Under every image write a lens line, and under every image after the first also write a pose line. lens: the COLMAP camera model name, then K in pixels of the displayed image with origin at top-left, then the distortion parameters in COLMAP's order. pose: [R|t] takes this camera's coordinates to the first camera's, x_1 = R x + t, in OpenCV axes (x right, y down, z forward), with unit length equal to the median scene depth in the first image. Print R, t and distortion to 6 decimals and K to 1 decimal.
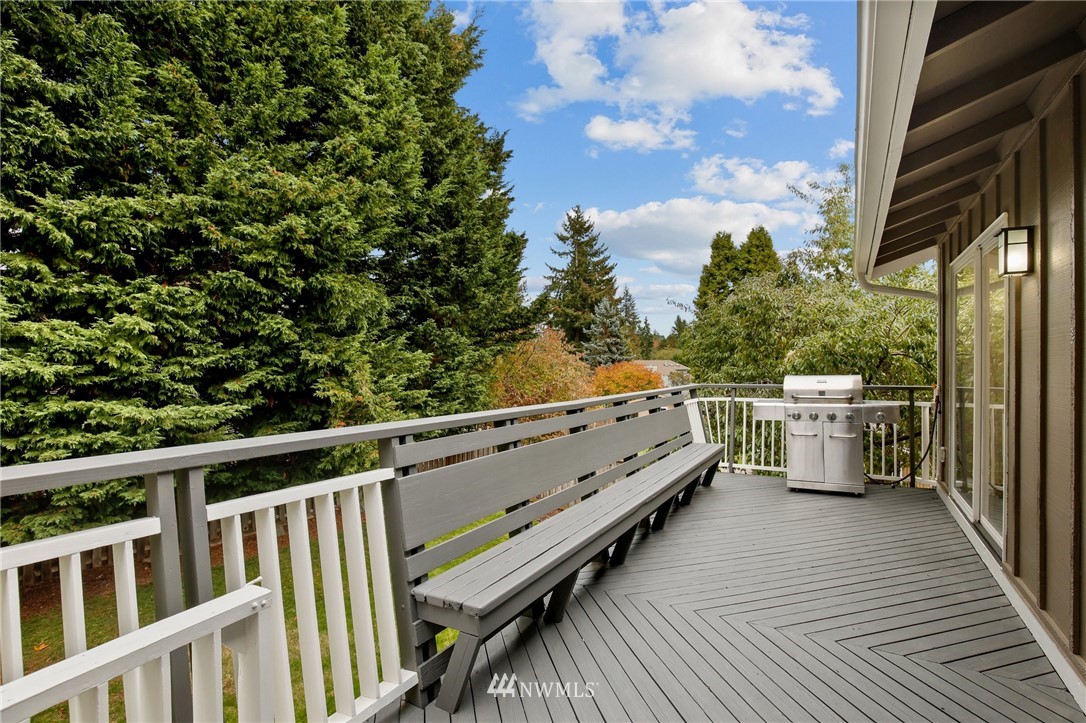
lens RADIAL K [[509.8, 0, 545.8], [0, 509.8, 368.4], [0, 0, 1]] dist [-0.017835, 0.000402]
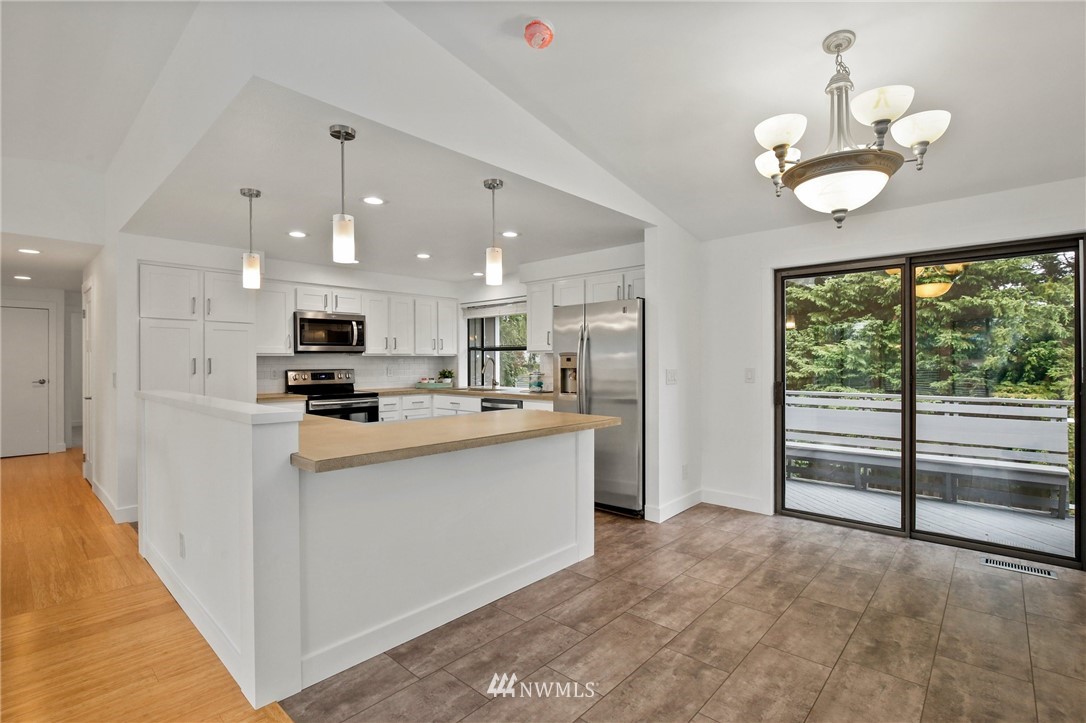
lens RADIAL K [[506.7, 0, 543.0], [0, 506.7, 361.5], [0, 0, 1]] dist [-0.022201, 0.005141]
pose [[-0.198174, -0.010338, -0.980112, 1.137979], [-0.014130, 0.999871, -0.007689, 0.000145], [0.980065, 0.012325, -0.198294, 0.296348]]
